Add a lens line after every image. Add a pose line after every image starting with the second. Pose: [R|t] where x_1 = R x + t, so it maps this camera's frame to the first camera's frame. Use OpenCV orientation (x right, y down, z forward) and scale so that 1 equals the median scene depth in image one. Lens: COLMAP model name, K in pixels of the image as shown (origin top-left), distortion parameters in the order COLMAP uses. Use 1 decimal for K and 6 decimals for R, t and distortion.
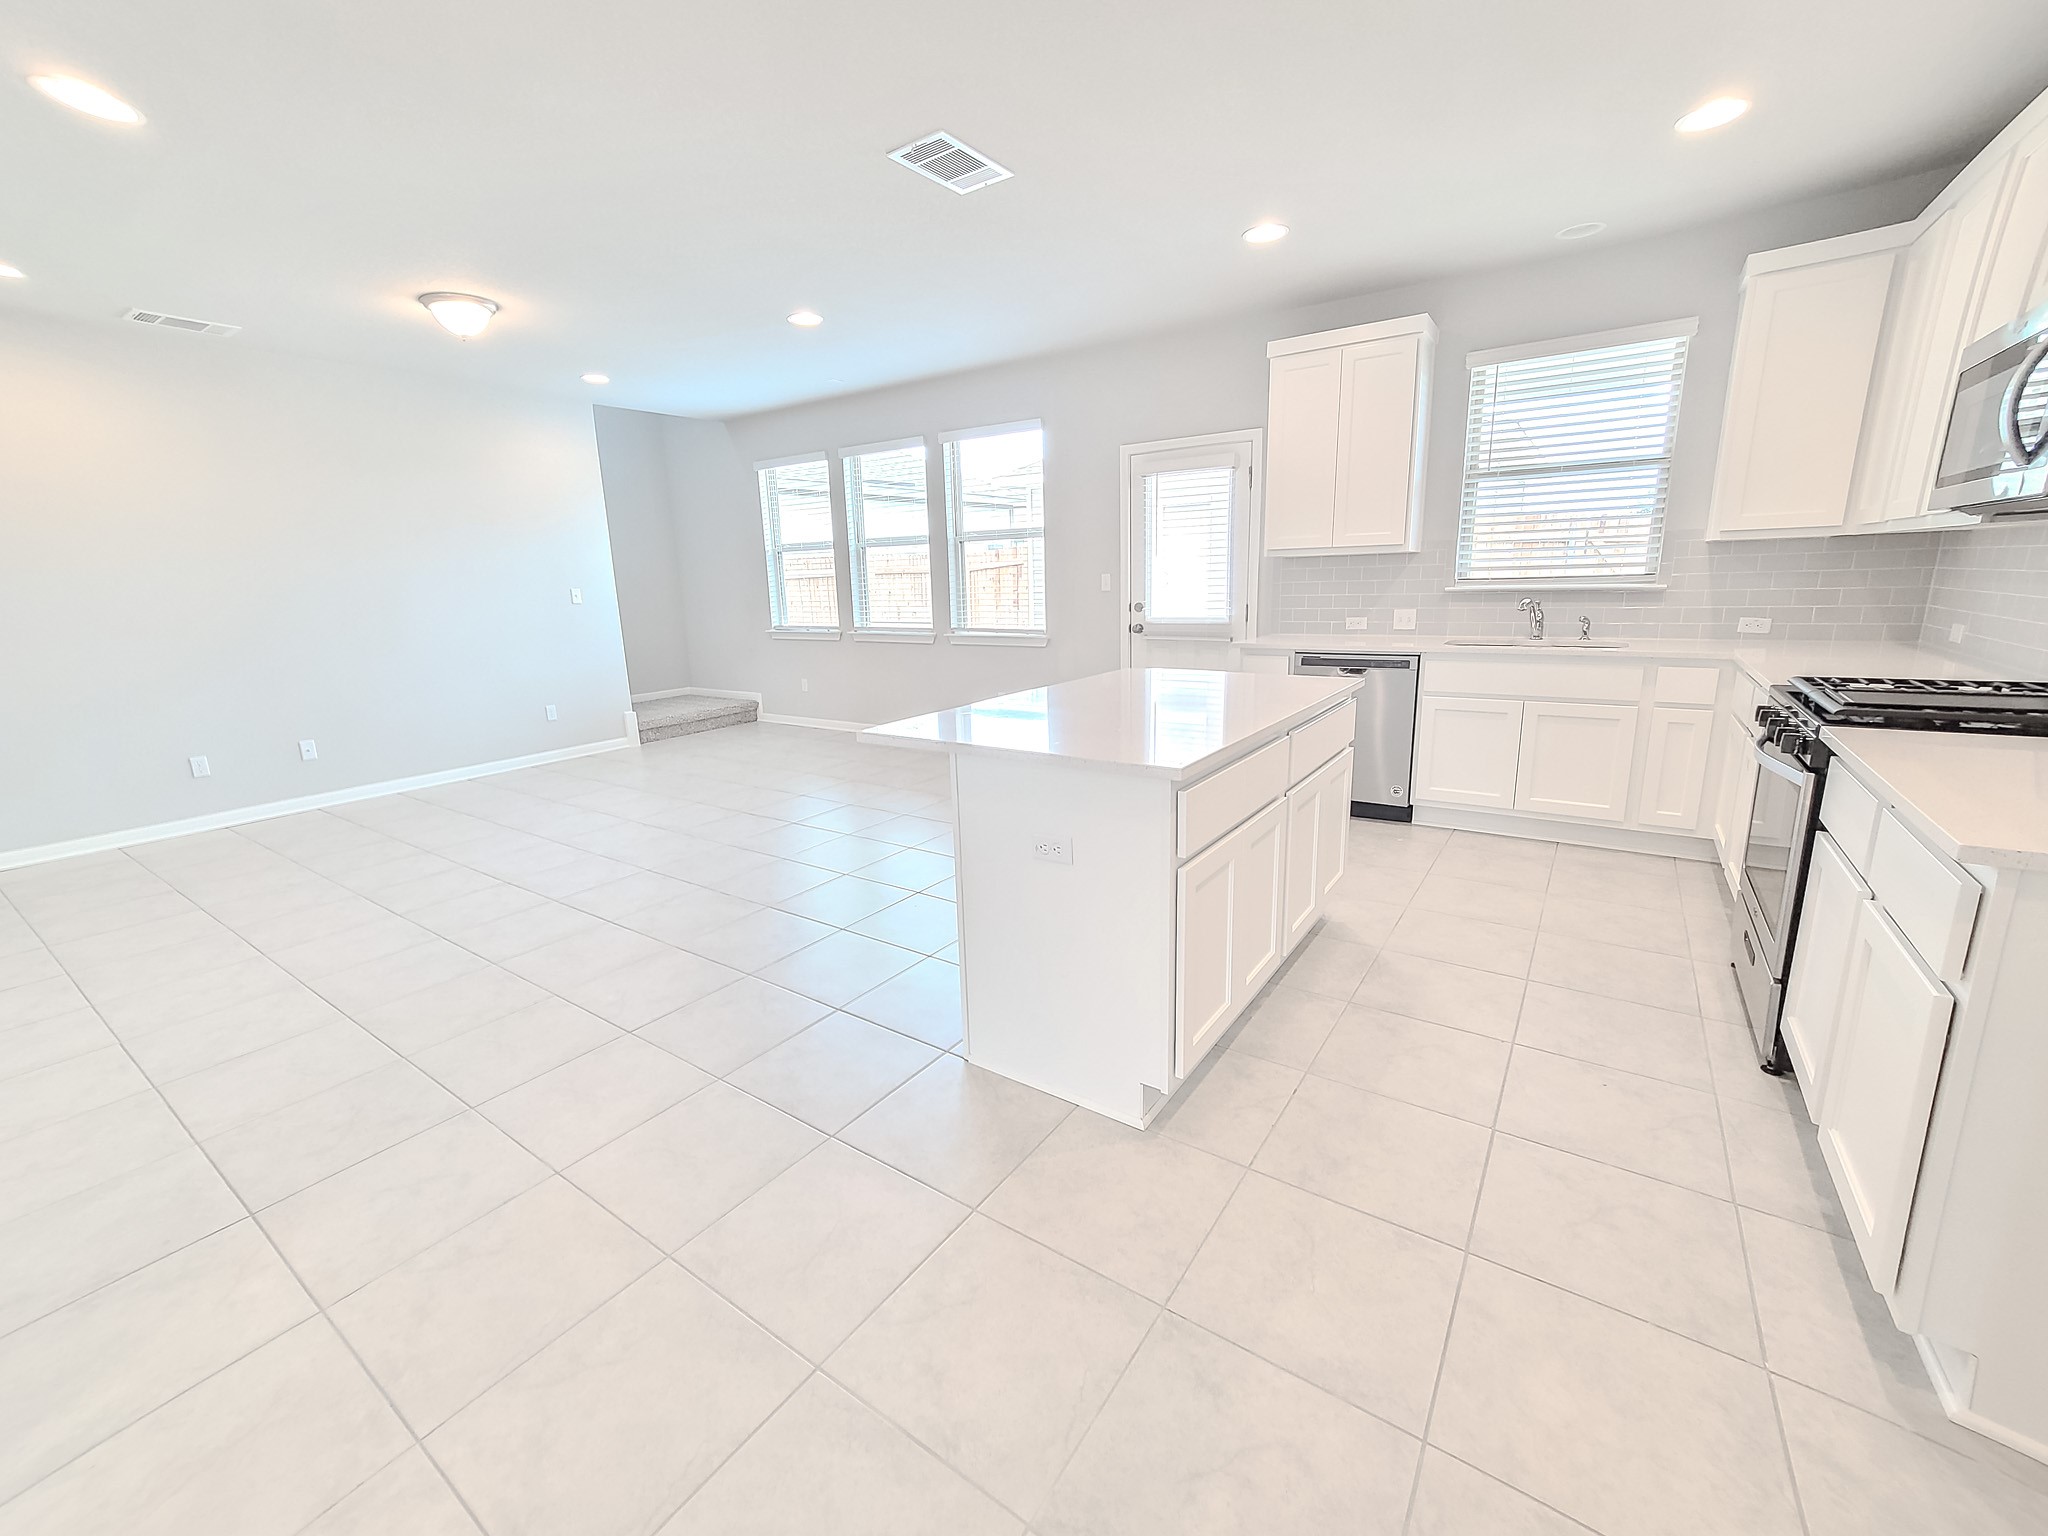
lens RADIAL K [[830.8, 0, 1013.7], [0, 830.8, 763.6], [0, 0, 1]] dist [0.001277, 0.000502]
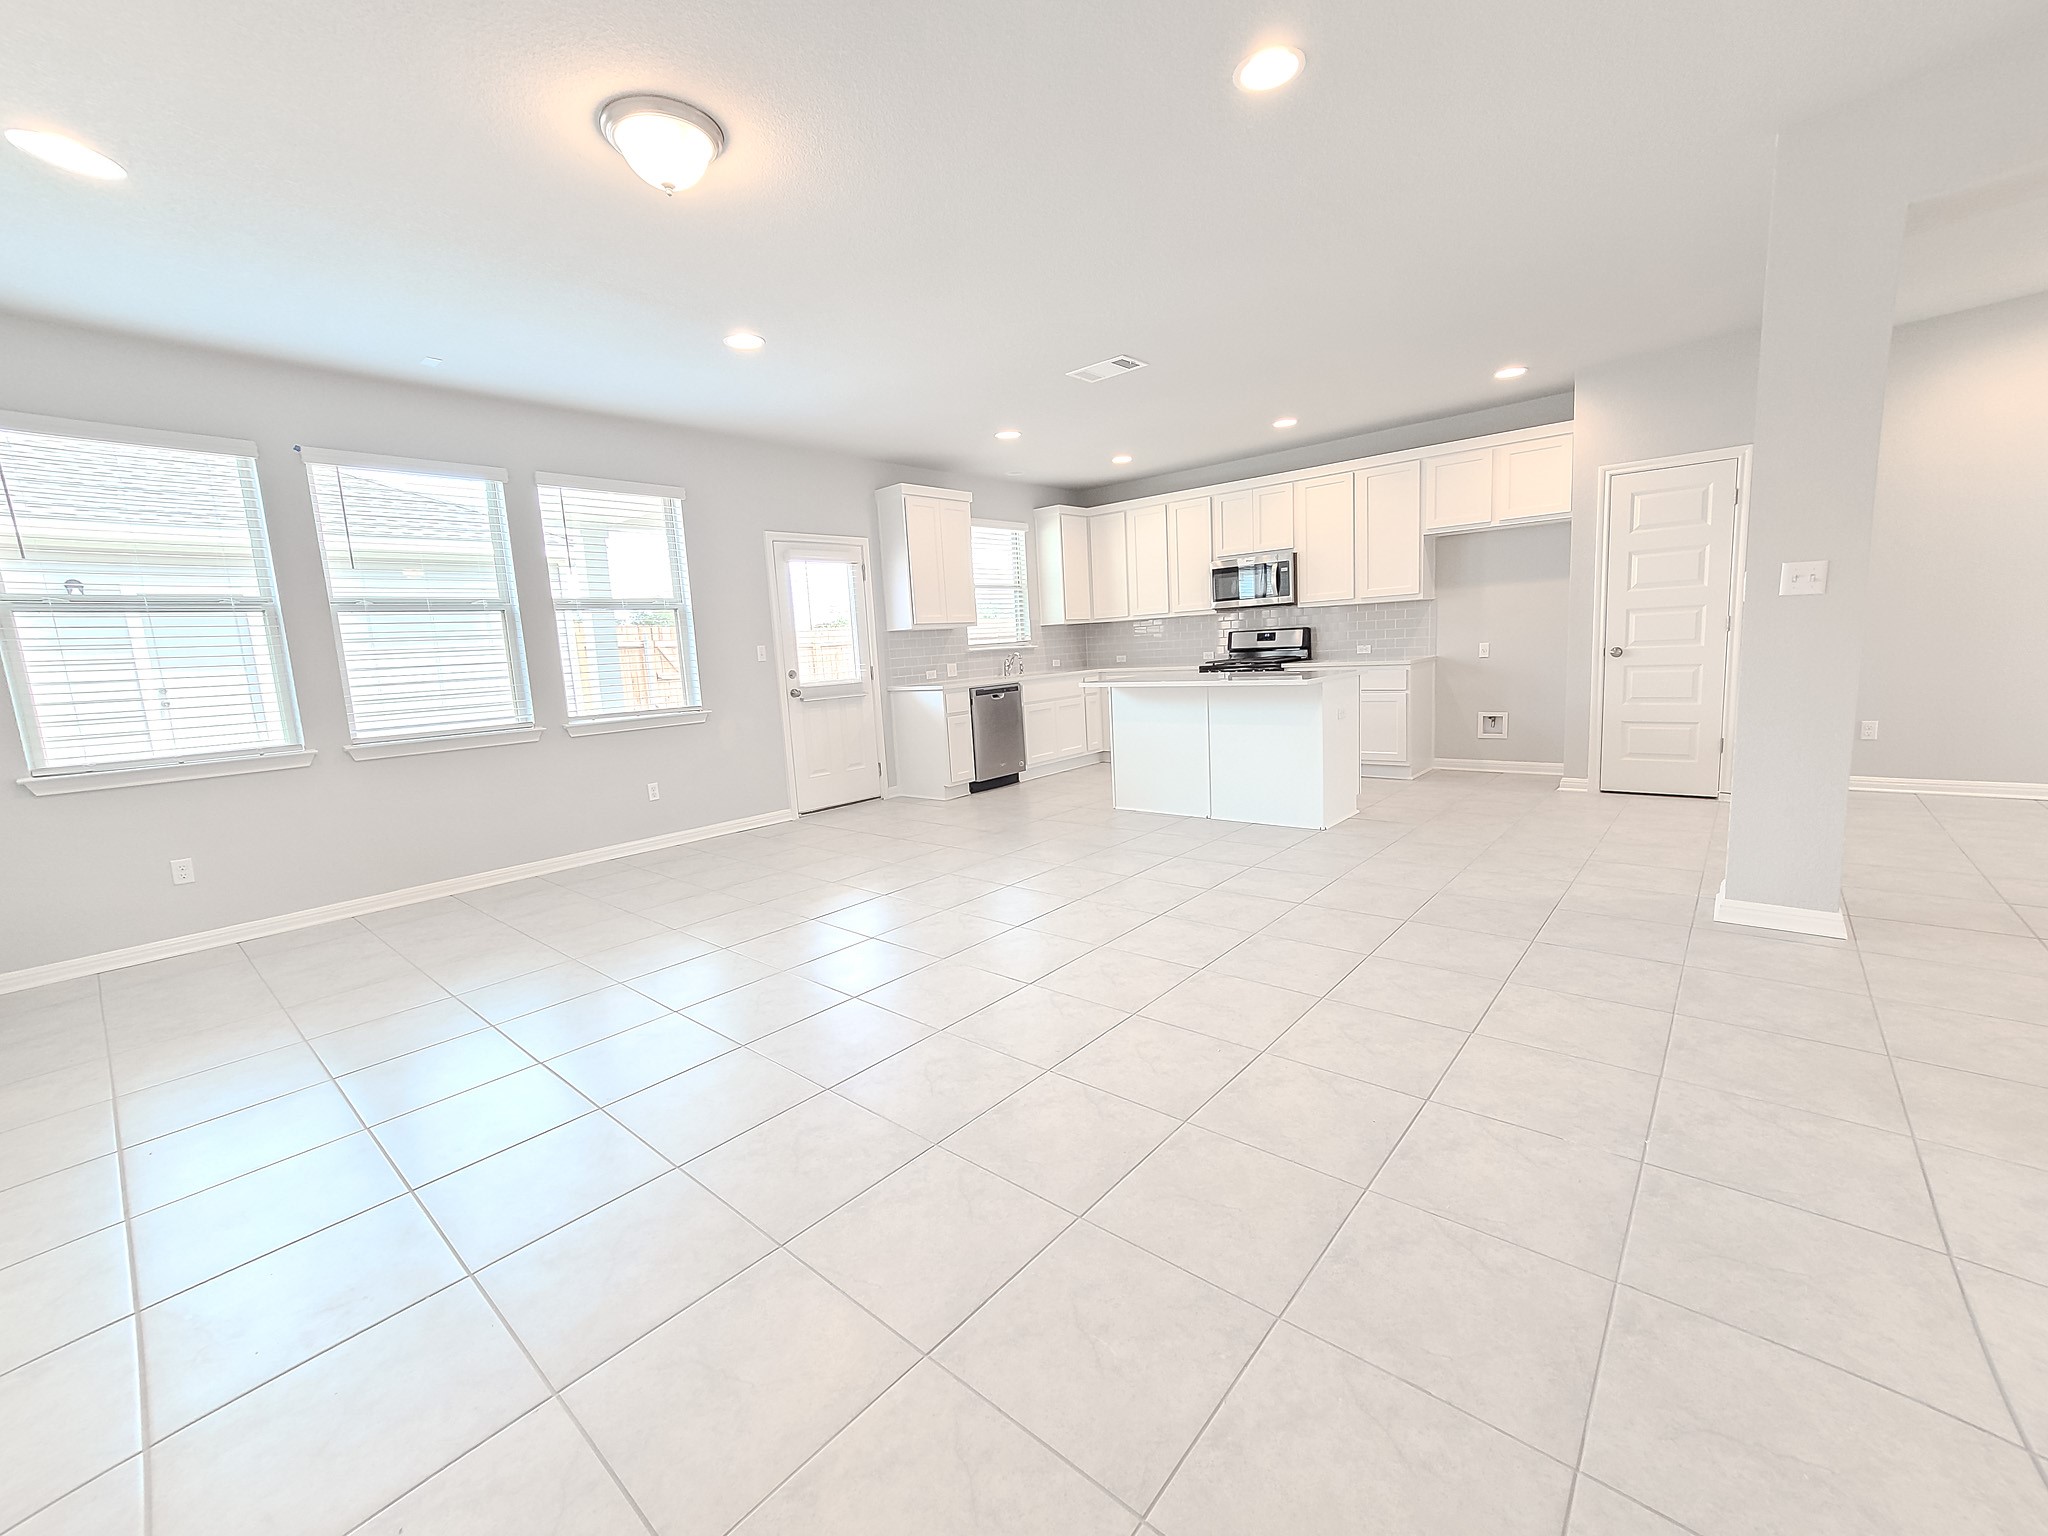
lens RADIAL K [[823.4, 0, 1024.0], [0, 823.4, 768.0], [0, 0, 1]] dist [0.001480, 0.000281]
pose [[0.109188, -0.125819, 0.986026, -0.959412], [0.272655, 0.957702, 0.092012, -0.088165], [-0.955896, 0.258799, 0.138875, 0.605306]]
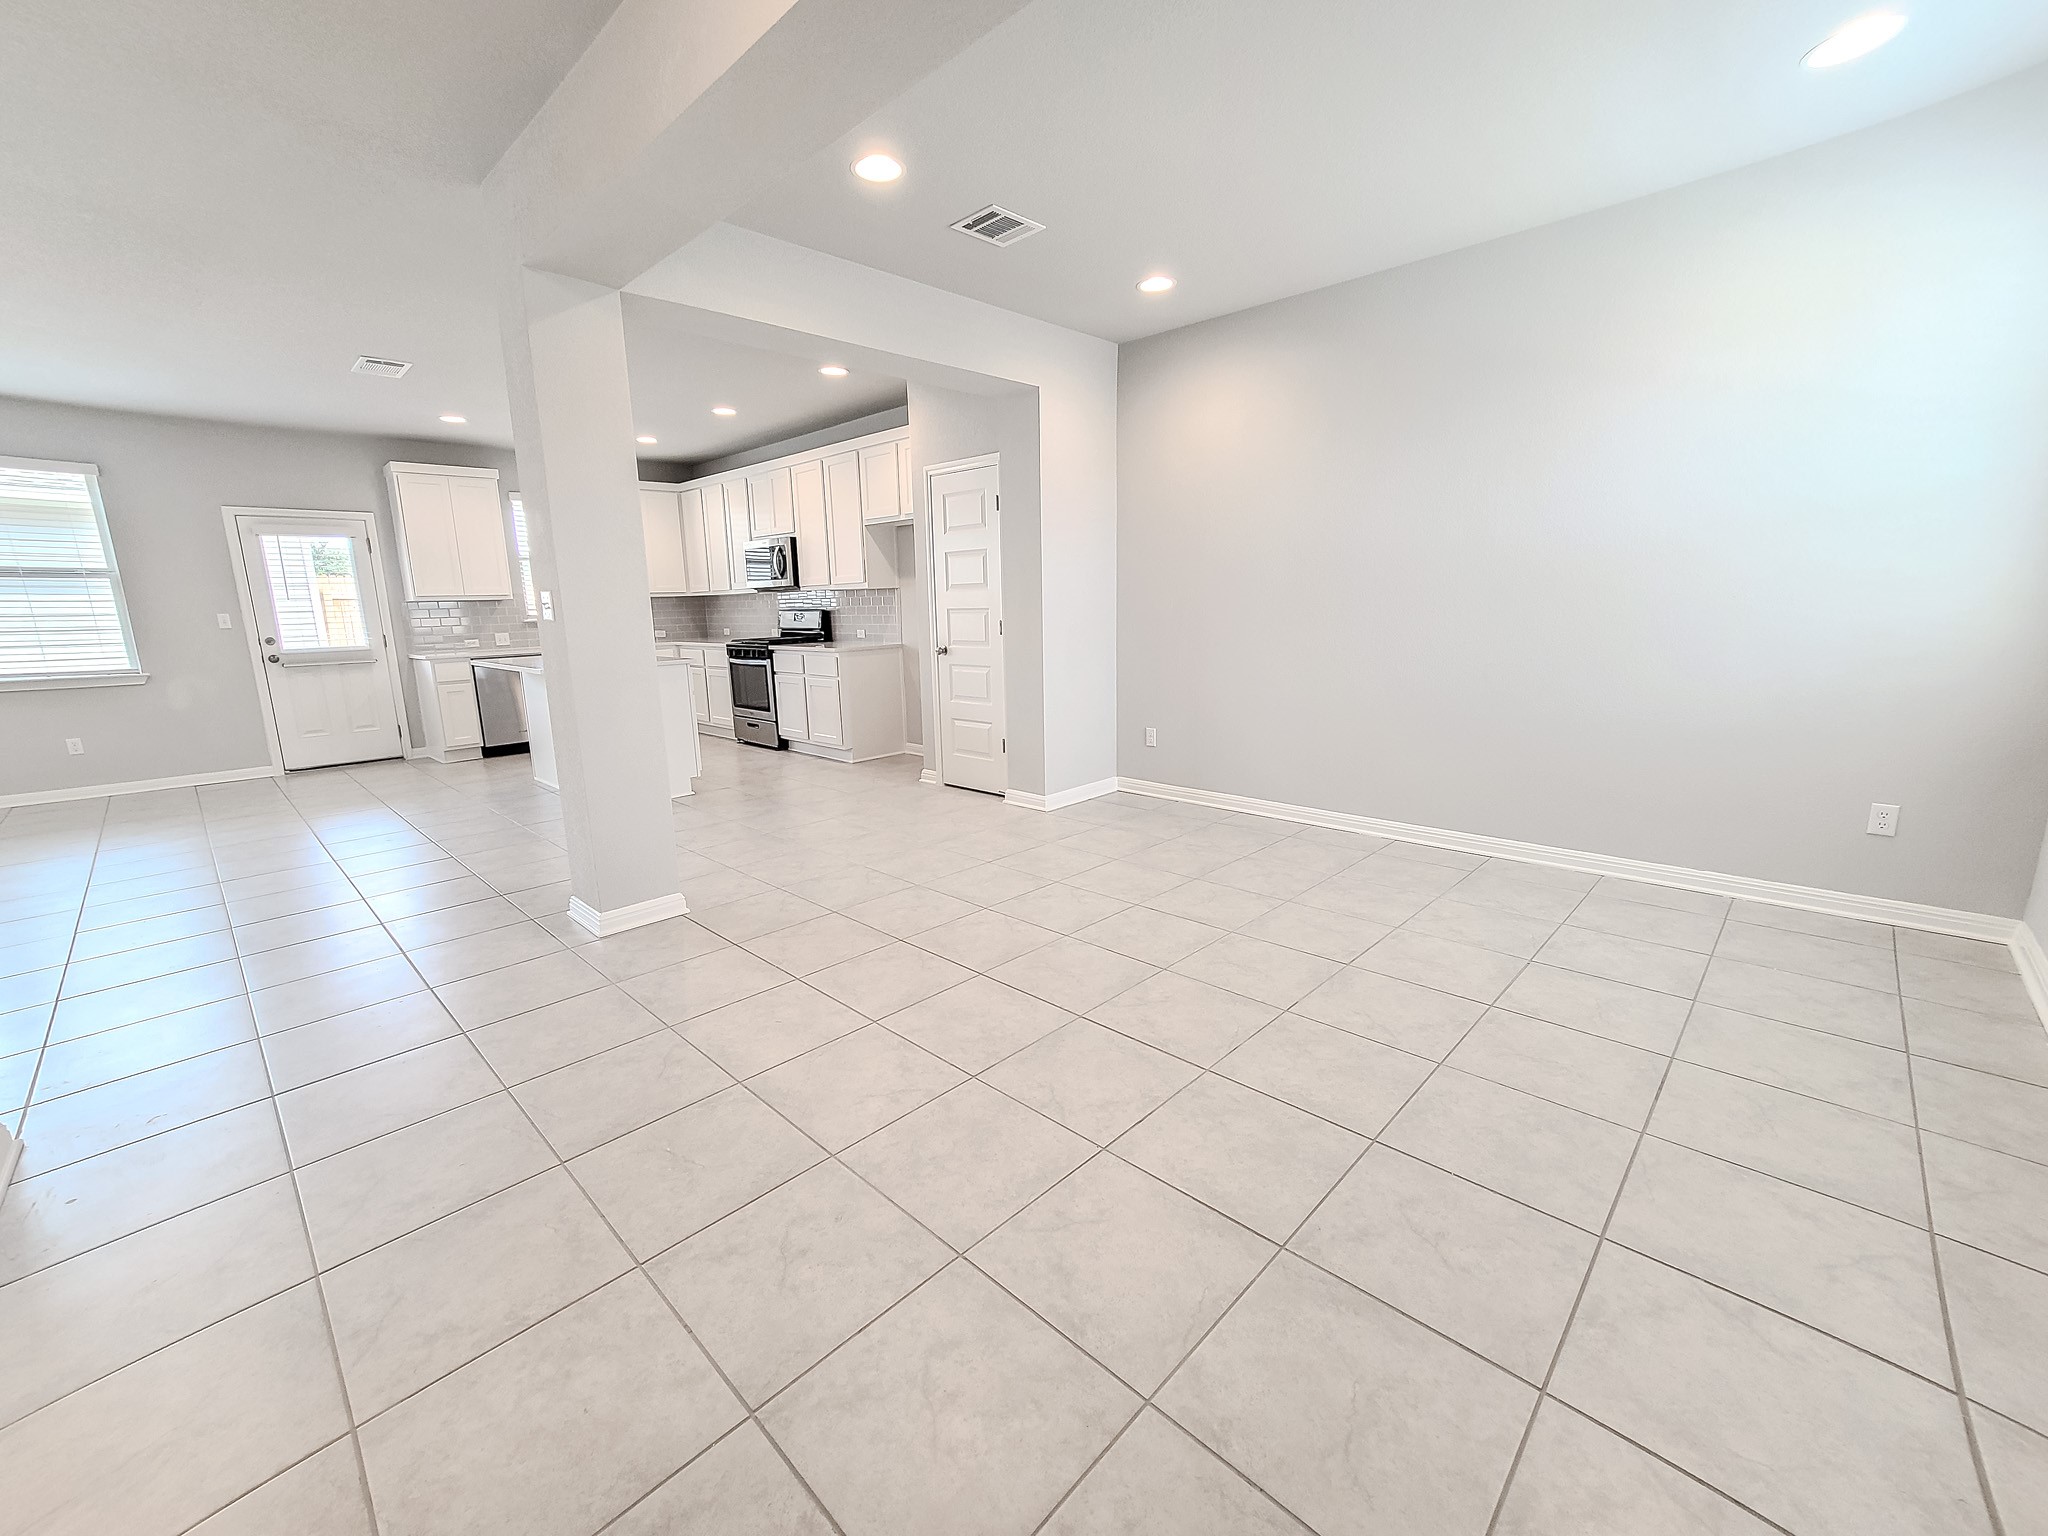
lens RADIAL K [[830.8, 0, 1013.7], [0, 830.8, 763.6], [0, 0, 1]] dist [0.001277, 0.000502]
pose [[0.165868, -0.168210, 0.971696, -0.903838], [0.238905, 0.962847, 0.125897, 0.090817], [-0.956772, 0.211260, 0.199892, -0.239613]]
